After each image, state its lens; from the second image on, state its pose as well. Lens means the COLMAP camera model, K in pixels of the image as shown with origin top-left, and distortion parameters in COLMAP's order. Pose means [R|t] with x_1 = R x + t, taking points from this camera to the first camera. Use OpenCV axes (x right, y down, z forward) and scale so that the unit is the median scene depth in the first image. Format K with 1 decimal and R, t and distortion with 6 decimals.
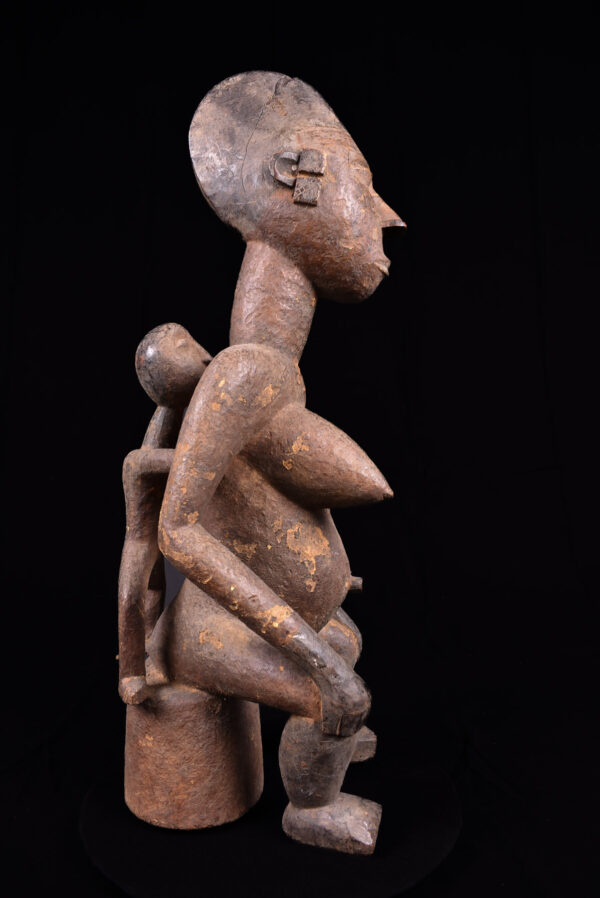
lens RADIAL K [[710.5, 0, 298.5], [0, 710.5, 446.4], [0, 0, 1]] dist [-0.085852, 0.000879]
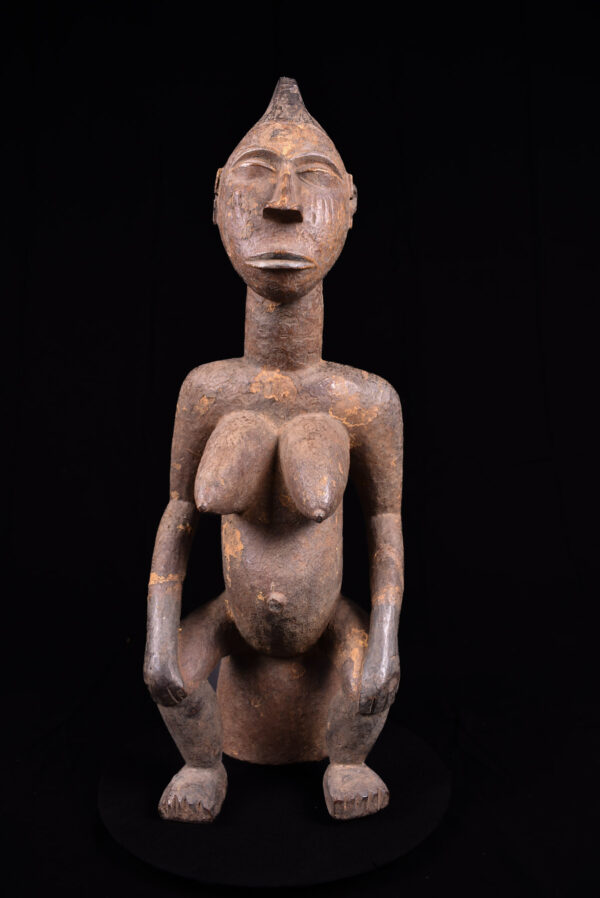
lens RADIAL K [[710.5, 0, 297.9], [0, 710.5, 448.6], [0, 0, 1]] dist [-0.085852, 0.000879]
pose [[0.032576, 0.087662, -0.995618, 1.101310], [-0.029486, 0.995797, 0.086713, -0.103190], [0.999034, 0.026532, 0.035024, 1.086995]]
